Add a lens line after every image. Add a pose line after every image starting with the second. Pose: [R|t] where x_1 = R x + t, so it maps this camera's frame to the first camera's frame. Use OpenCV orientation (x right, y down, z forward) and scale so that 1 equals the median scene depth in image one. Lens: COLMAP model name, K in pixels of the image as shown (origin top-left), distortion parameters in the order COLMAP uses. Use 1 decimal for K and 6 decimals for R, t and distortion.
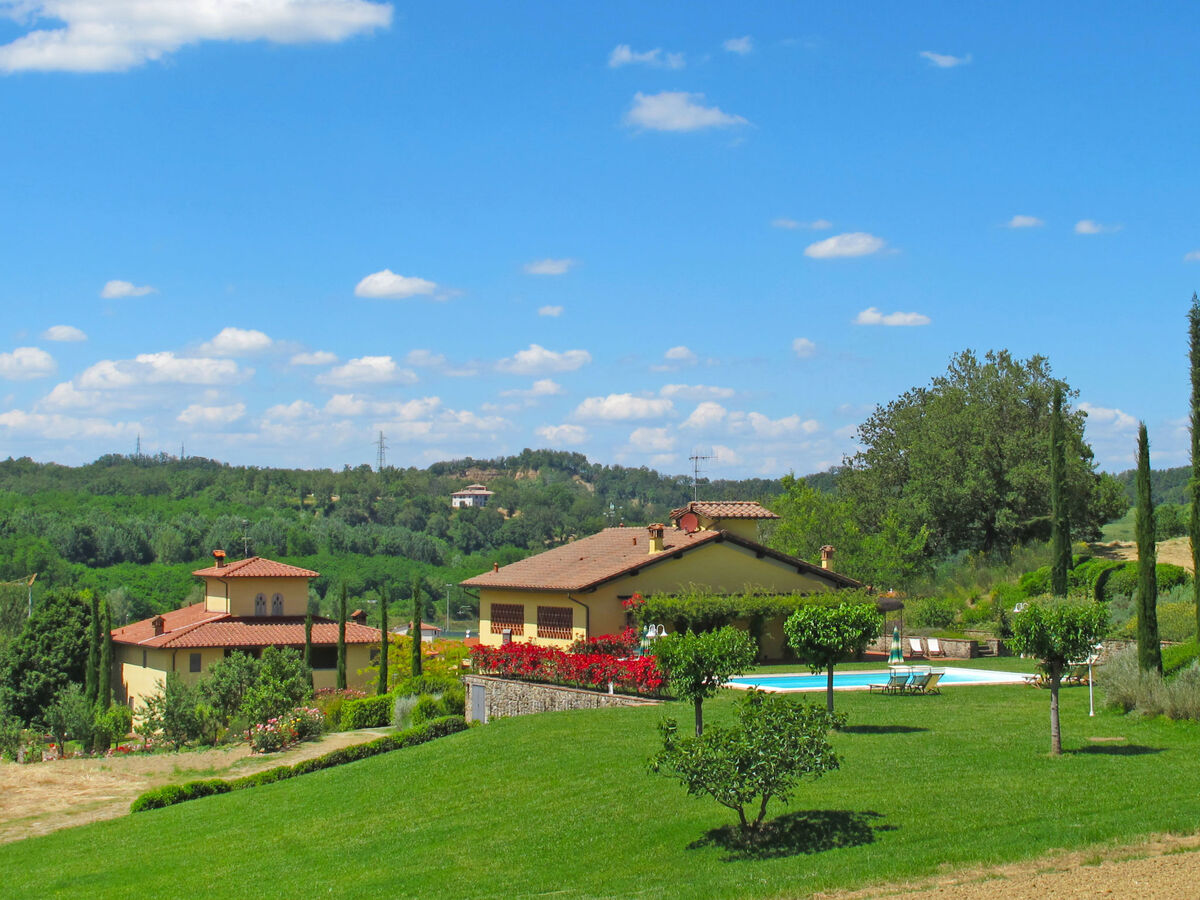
lens RADIAL K [[1999.4, 0, 599.5], [0, 1999.4, 450.5], [0, 0, 1]] dist [-0.152358, 0.000000]
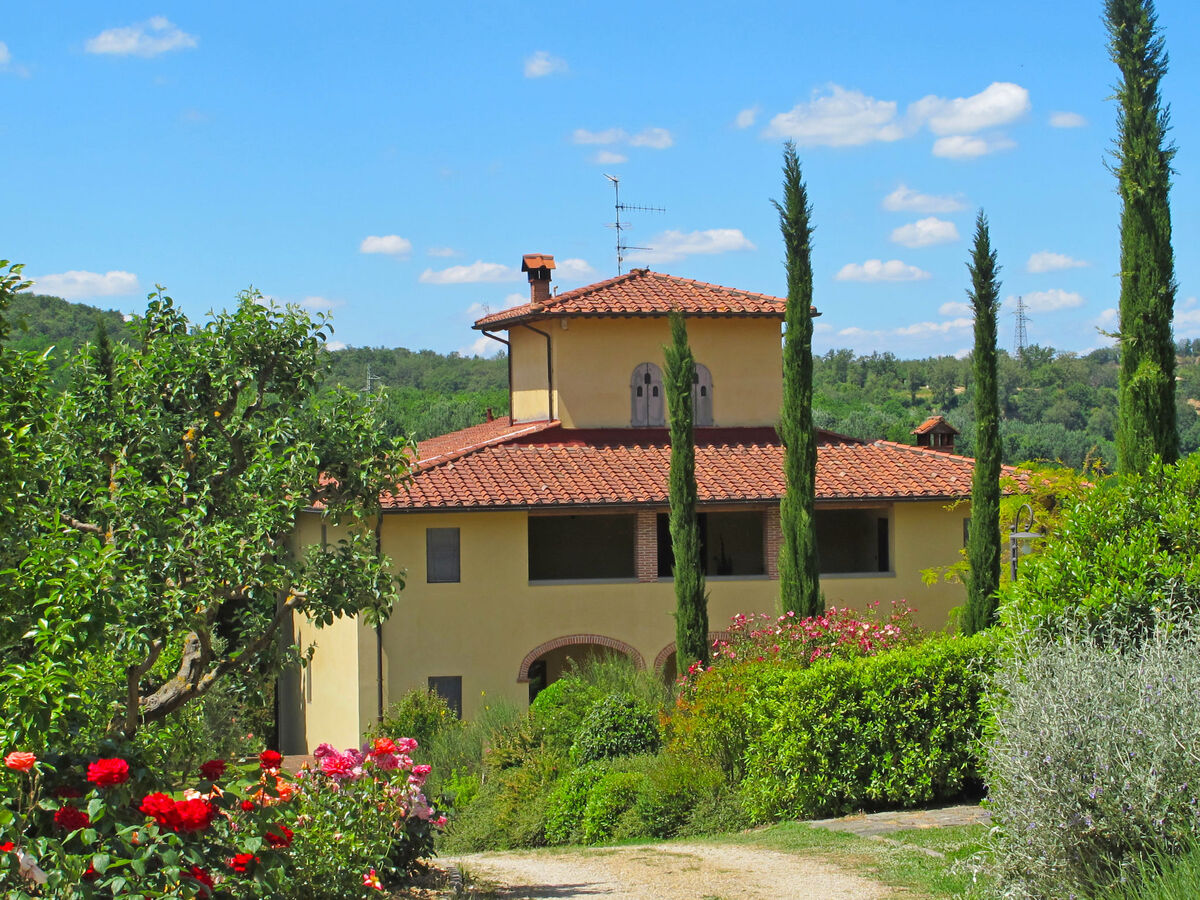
lens RADIAL K [[2569.2, 0, 601.5], [0, 2569.2, 450.9], [0, 0, 1]] dist [-0.026608, 0.000000]
pose [[0.962957, -0.016747, -0.269134, -0.056129], [0.027654, 0.998940, 0.036786, 0.070976], [0.268233, -0.042866, 0.962400, 0.563568]]
